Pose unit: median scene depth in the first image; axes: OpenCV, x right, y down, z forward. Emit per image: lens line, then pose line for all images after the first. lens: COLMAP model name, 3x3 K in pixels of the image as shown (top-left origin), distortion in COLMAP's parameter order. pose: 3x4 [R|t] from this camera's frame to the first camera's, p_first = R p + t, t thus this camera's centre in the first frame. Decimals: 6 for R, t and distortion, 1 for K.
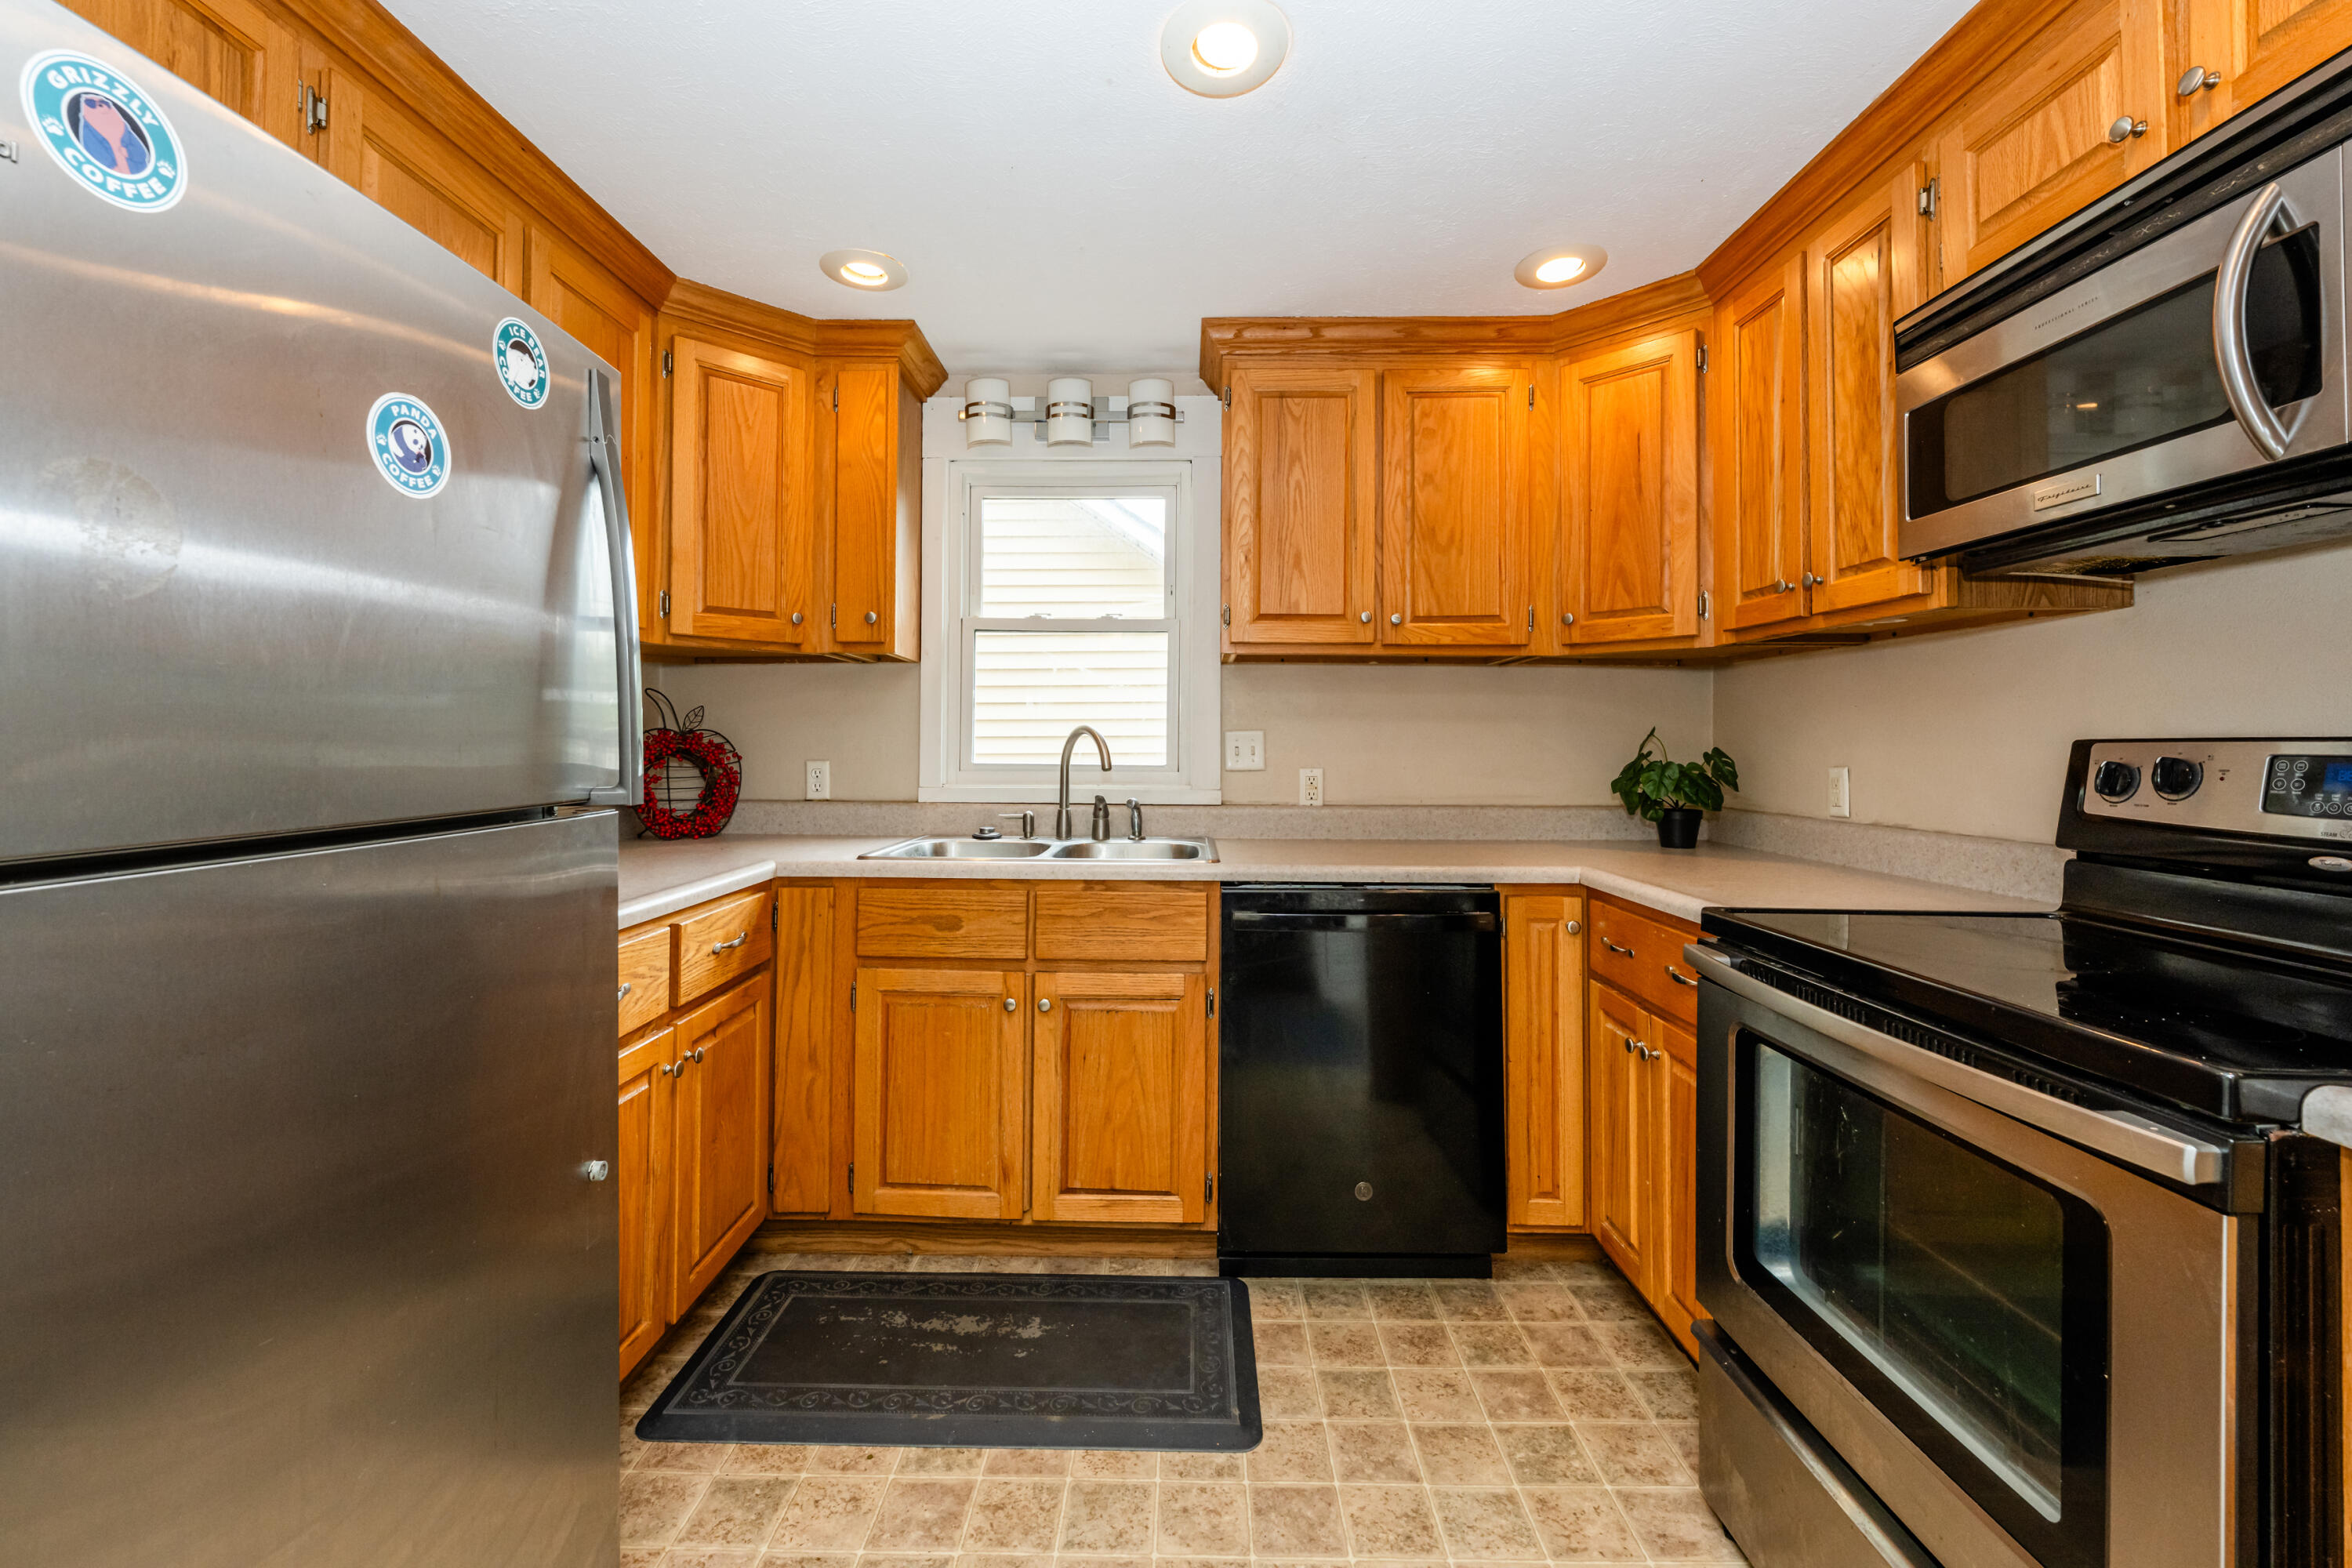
lens RADIAL K [[935.0, 0, 1177.8], [0, 935.0, 735.6], [0, 0, 1]] dist [-0.000189, -0.000039]
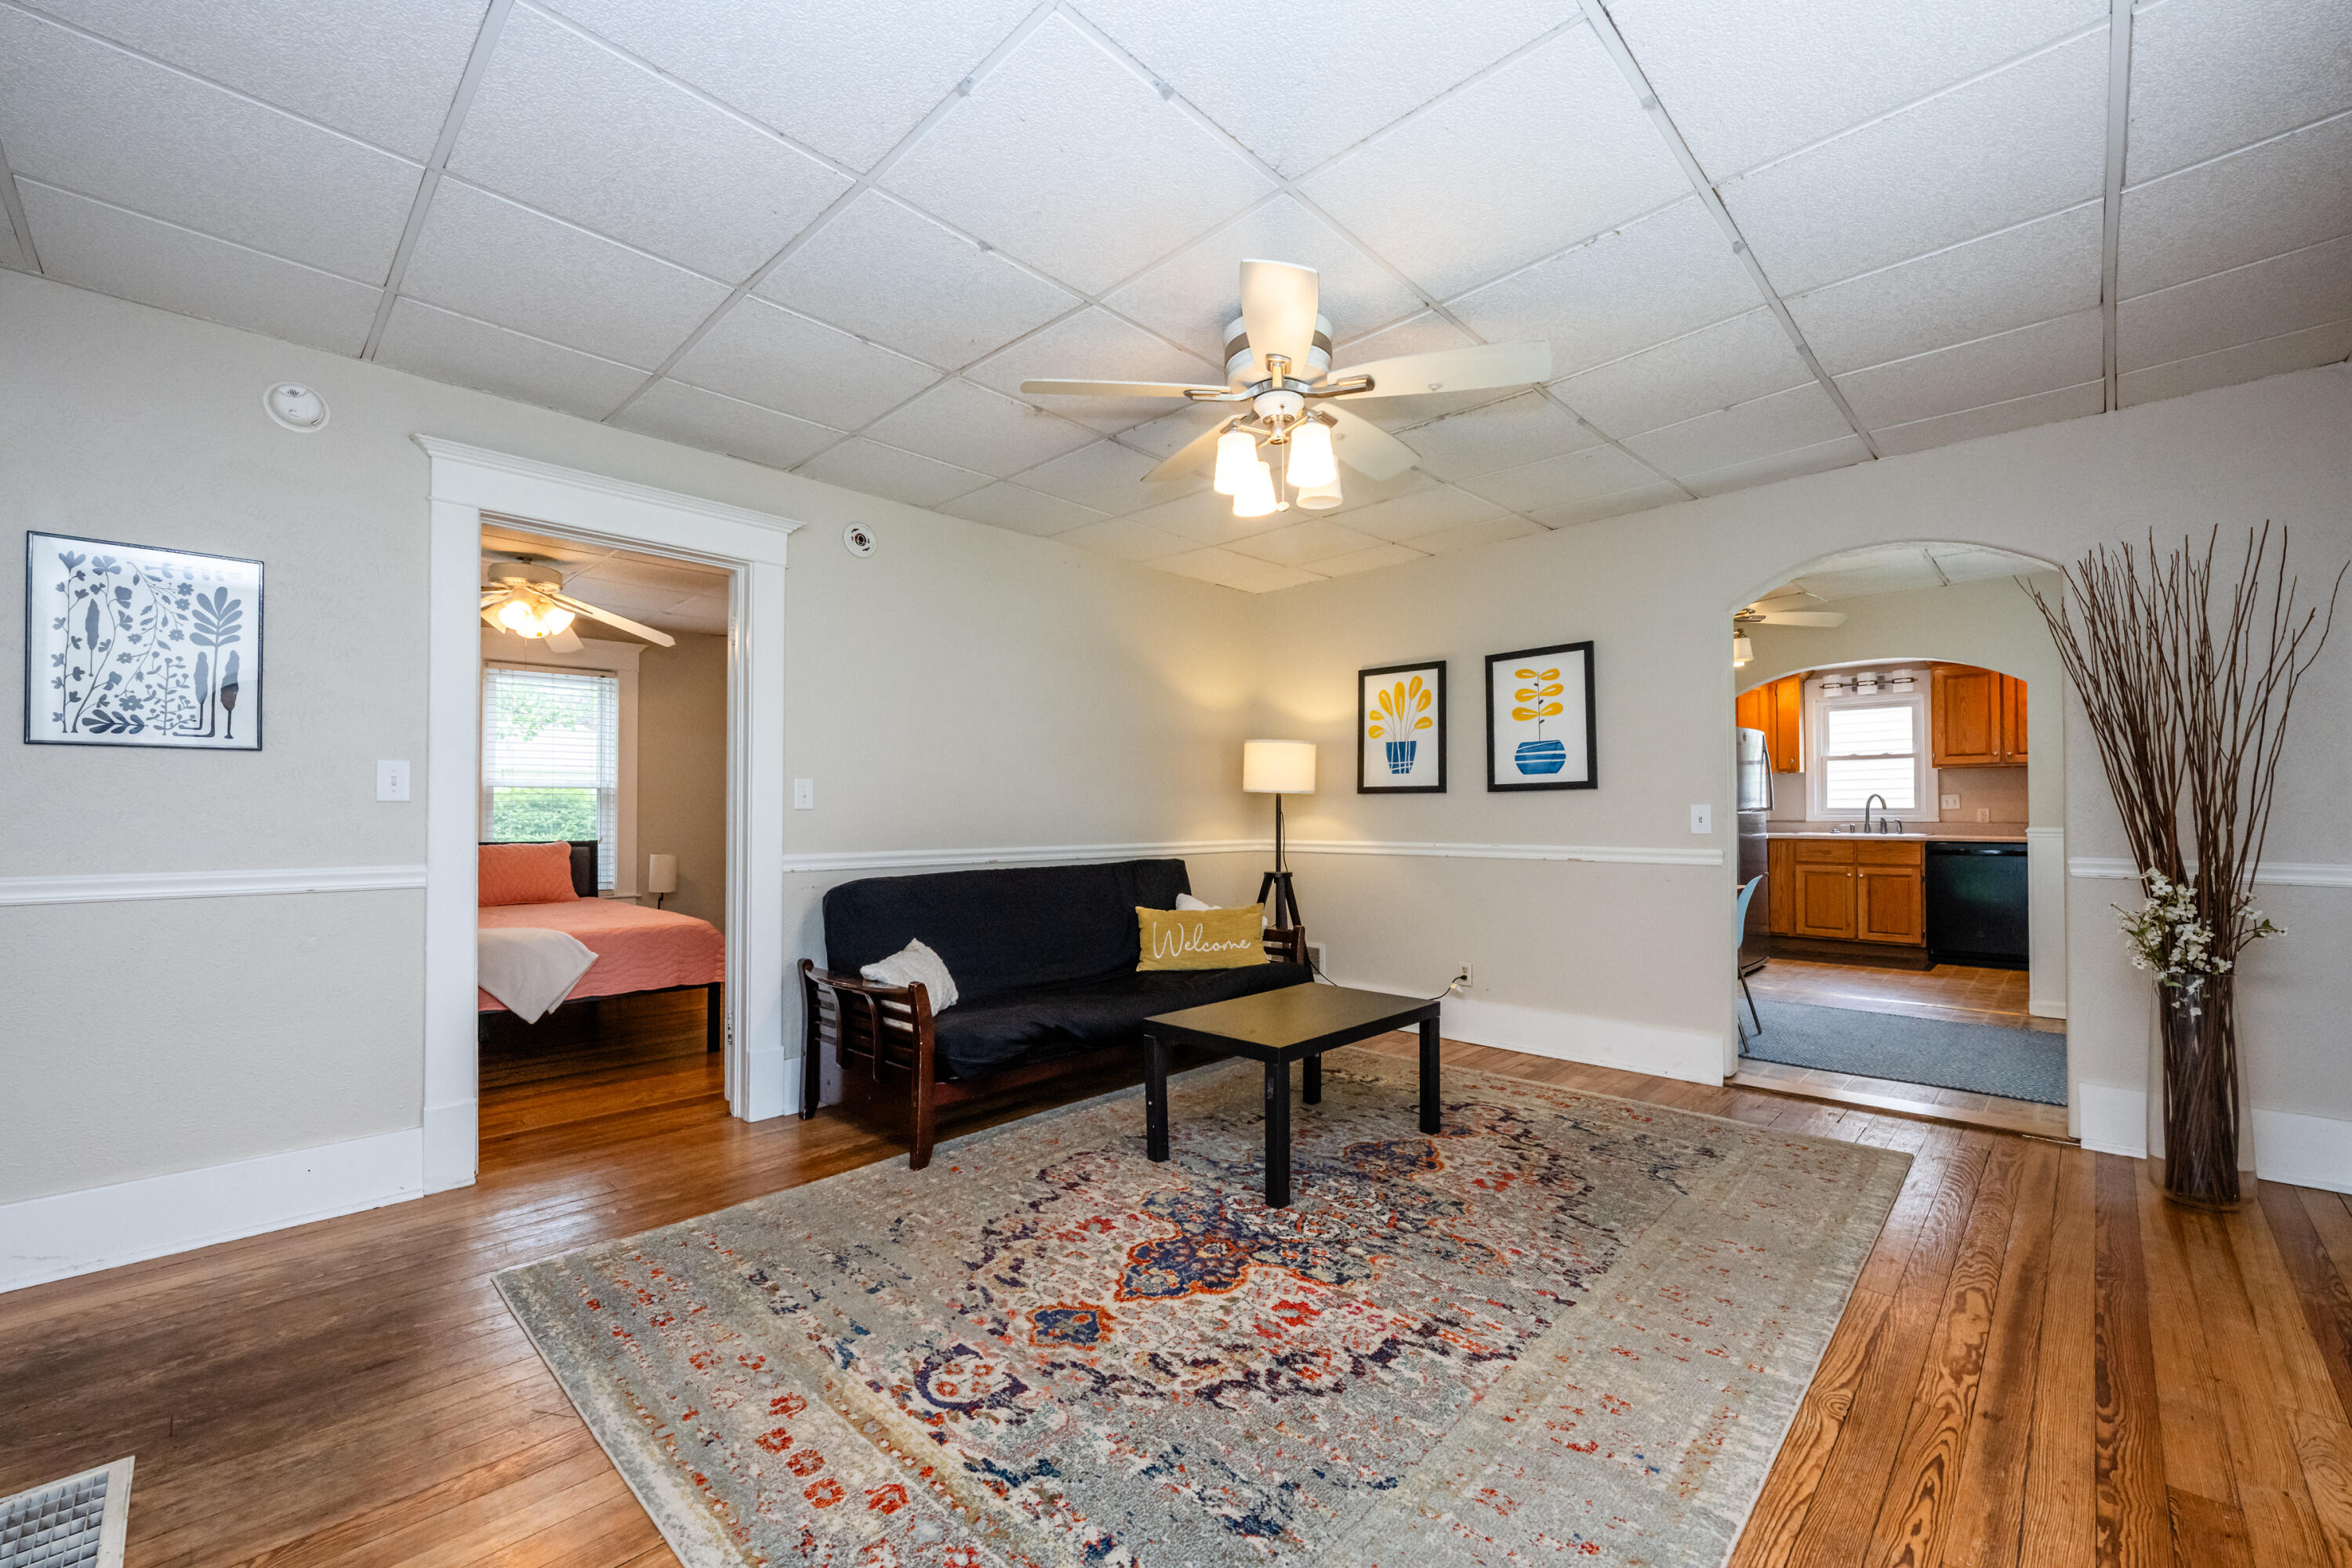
lens RADIAL K [[960.8, 0, 1186.1], [0, 960.8, 790.4], [0, 0, 1]] dist [-0.001199, -0.000027]
pose [[0.736236, -0.018305, -0.676478, 0.333807], [0.009131, 0.999812, -0.017117, 0.009348], [0.676664, 0.006425, 0.736264, -2.579494]]
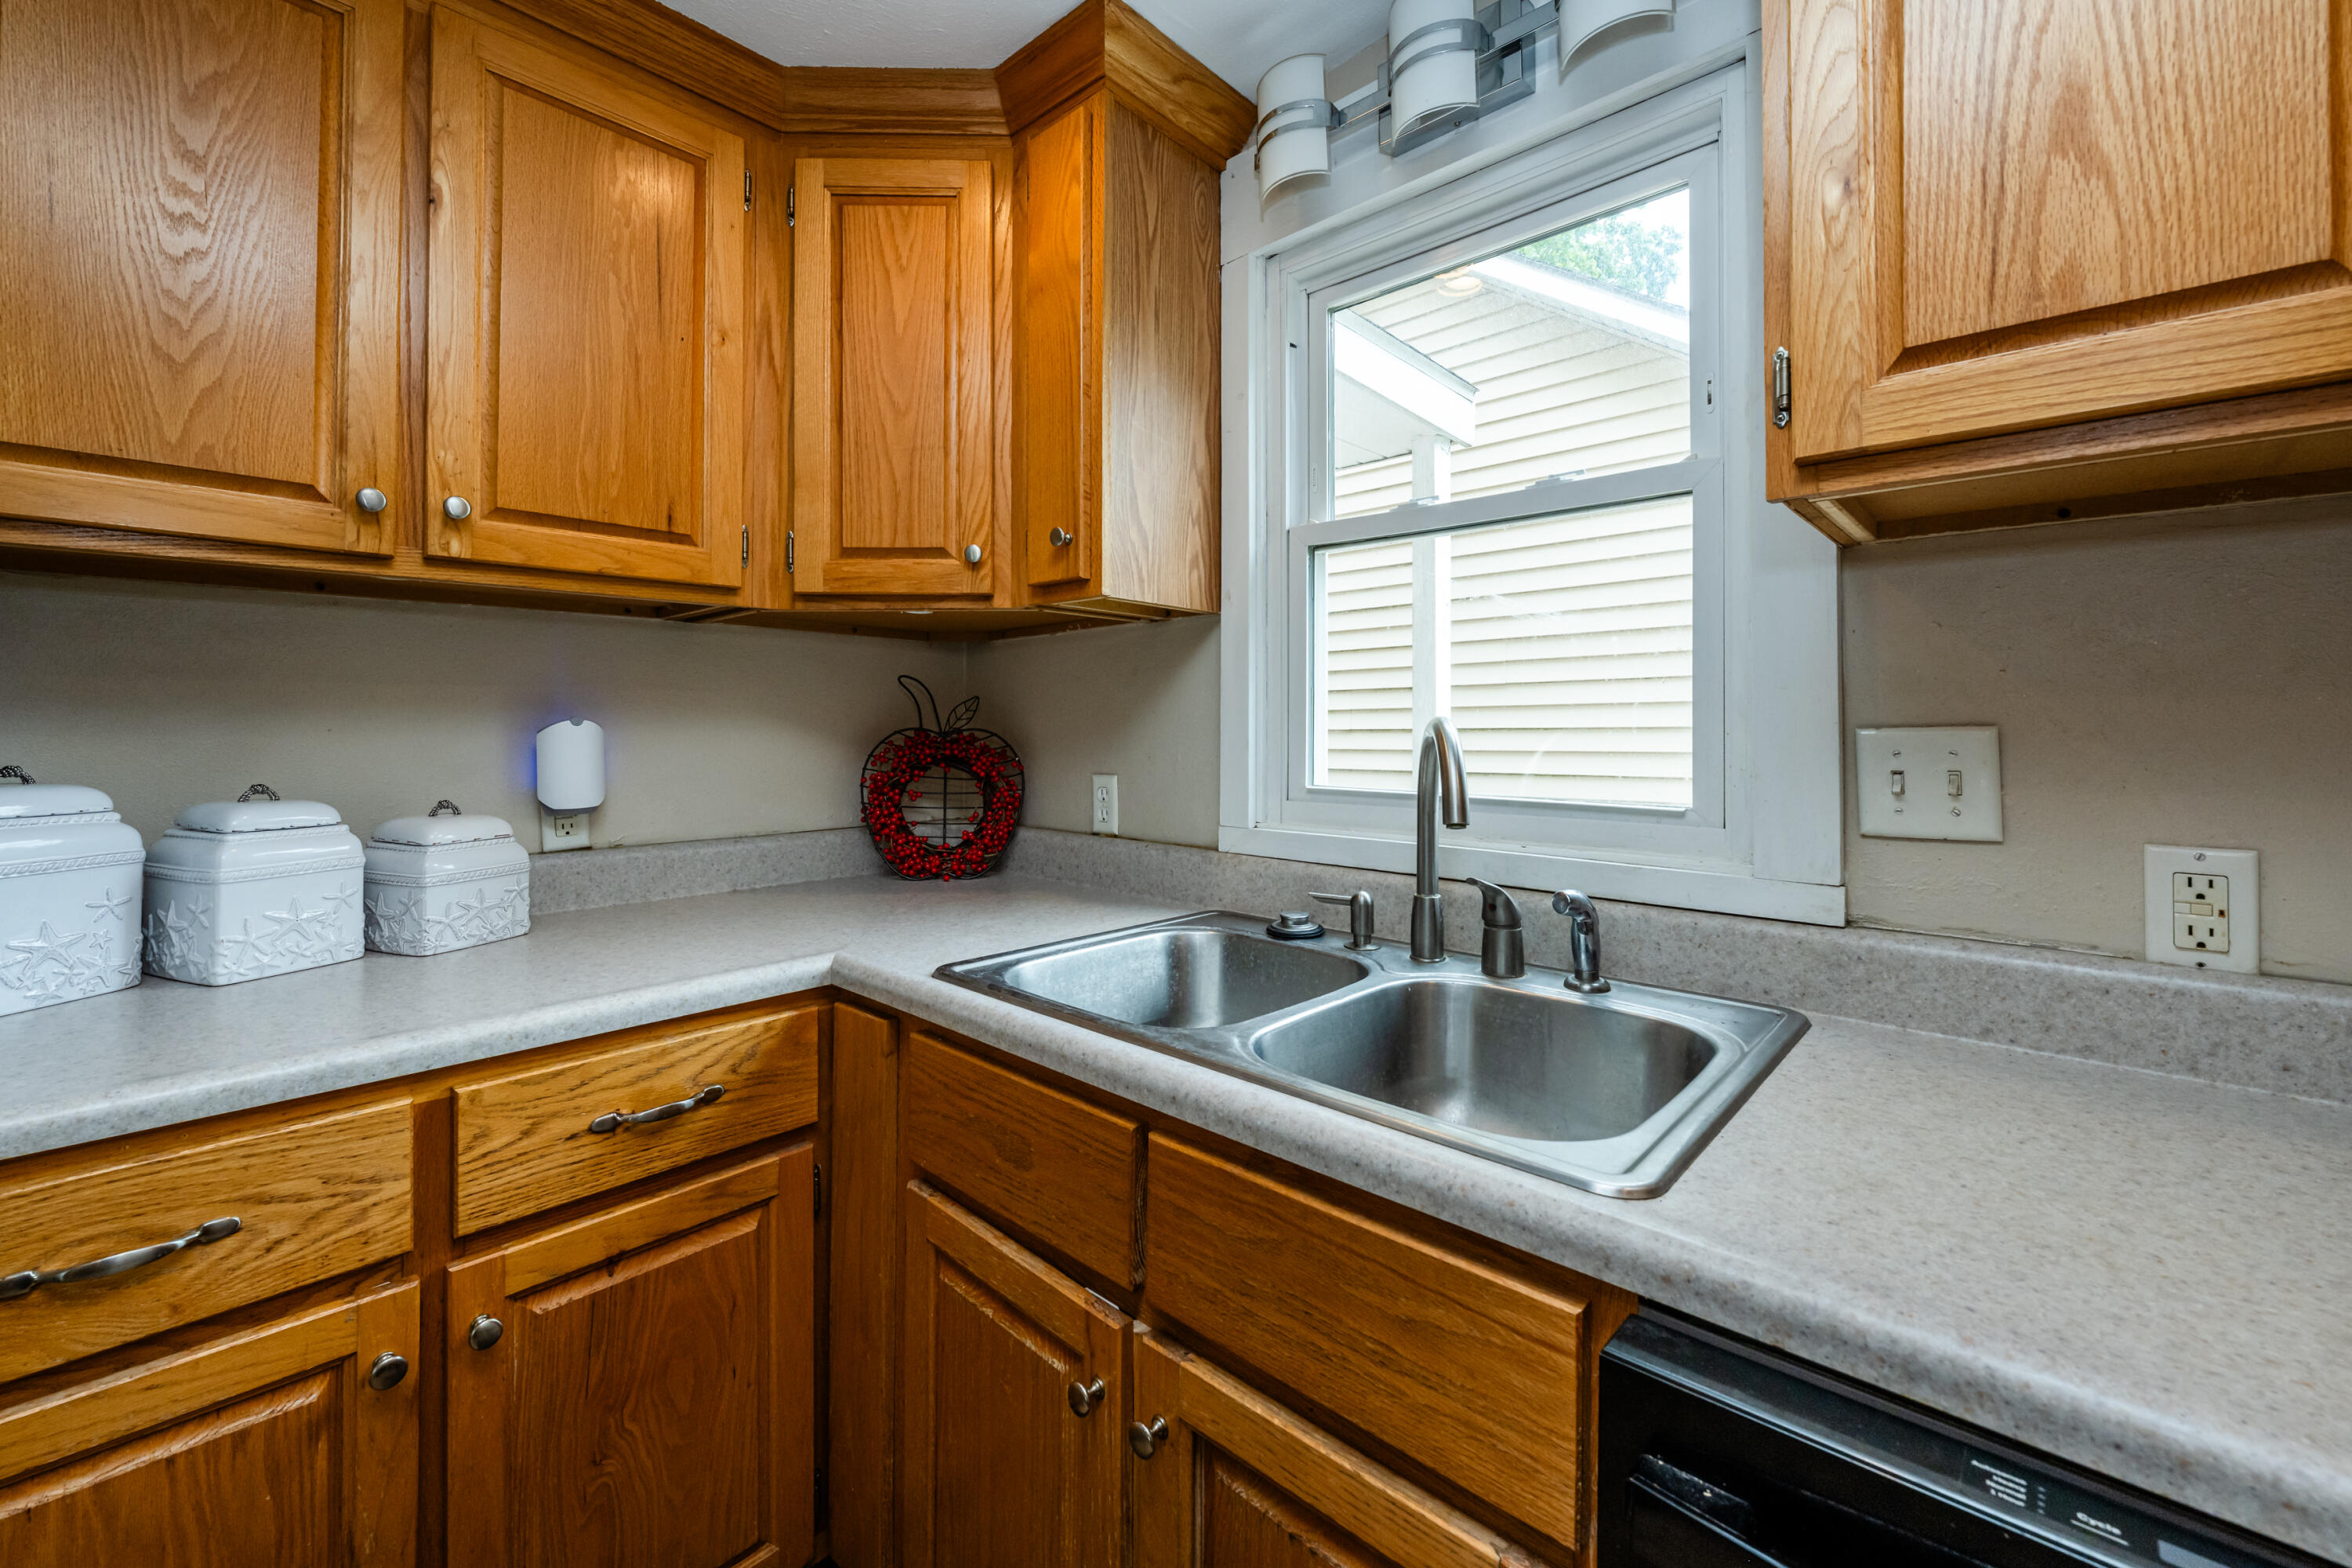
lens RADIAL K [[948.8, 0, 1172.4], [0, 948.8, 716.8], [0, 0, 1]] dist [-0.001263, -0.000255]
pose [[0.737926, -0.009873, -0.674810, 0.111067], [0.007555, 0.999951, -0.006368, -0.010120], [0.674840, -0.000400, 0.737964, 0.574229]]
